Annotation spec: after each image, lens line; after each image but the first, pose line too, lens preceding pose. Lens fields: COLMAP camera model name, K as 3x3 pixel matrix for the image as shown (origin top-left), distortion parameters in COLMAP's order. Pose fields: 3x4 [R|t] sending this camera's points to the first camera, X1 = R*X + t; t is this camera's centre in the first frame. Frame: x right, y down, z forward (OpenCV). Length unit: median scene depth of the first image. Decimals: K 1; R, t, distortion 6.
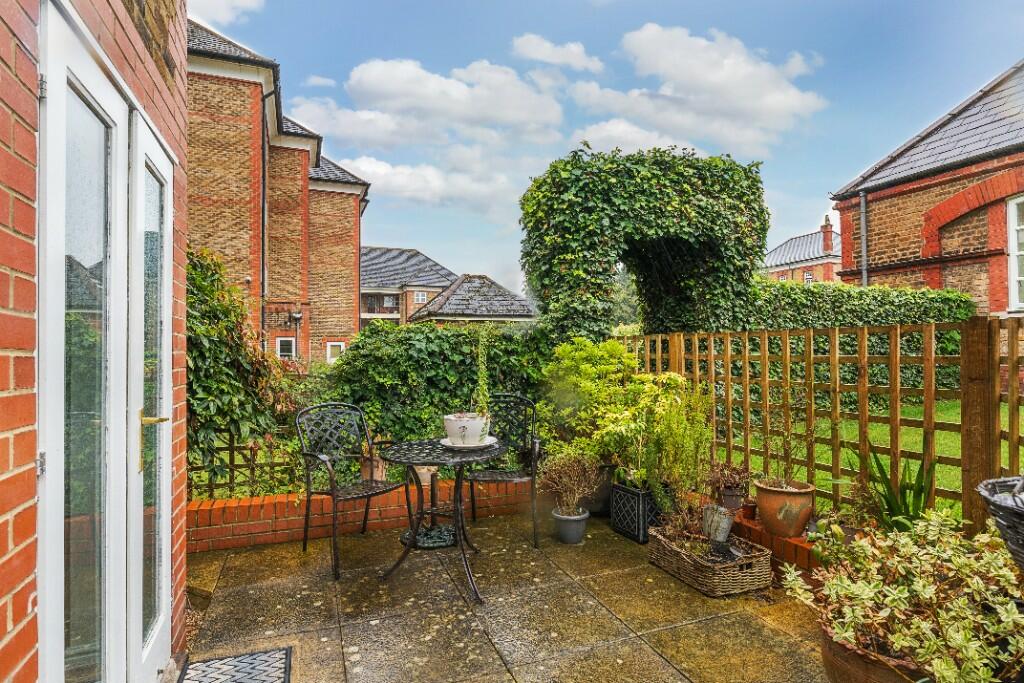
lens RADIAL K [[523.6, 0, 512.0], [0, 523.6, 341.5], [0, 0, 1]] dist [-0.001057, -0.000360]
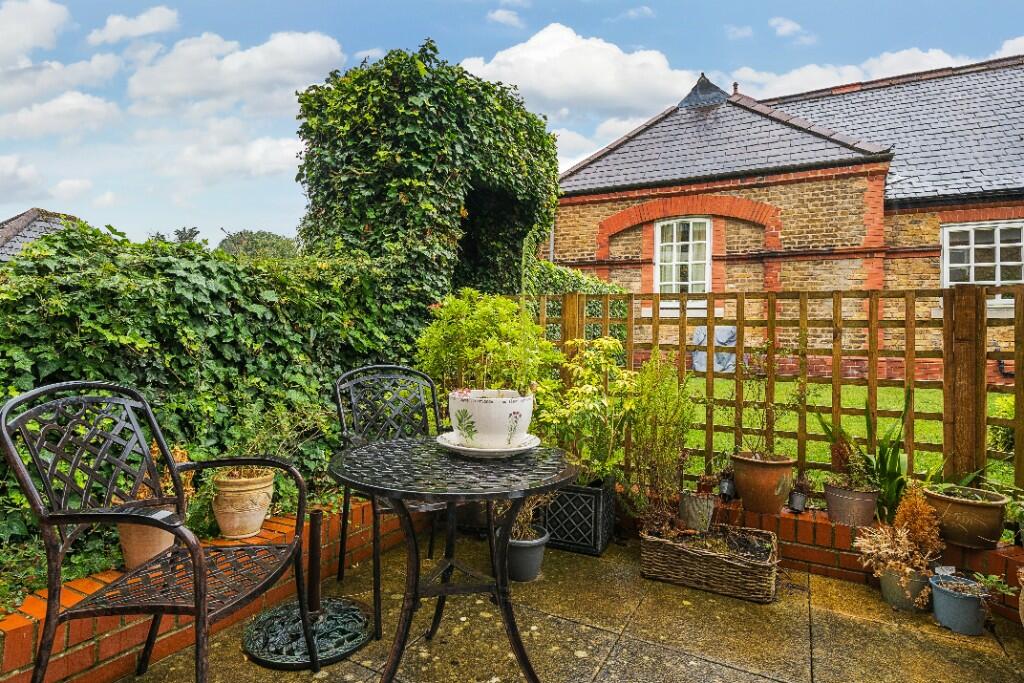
lens RADIAL K [[534.5, 0, 495.2], [0, 534.5, 319.6], [0, 0, 1]] dist [-0.002282, -0.000639]
pose [[0.762199, 0.058280, 0.644714, -0.273387], [-0.046236, 0.998297, -0.035582, 0.050927], [-0.645689, -0.002688, 0.763595, 0.344488]]
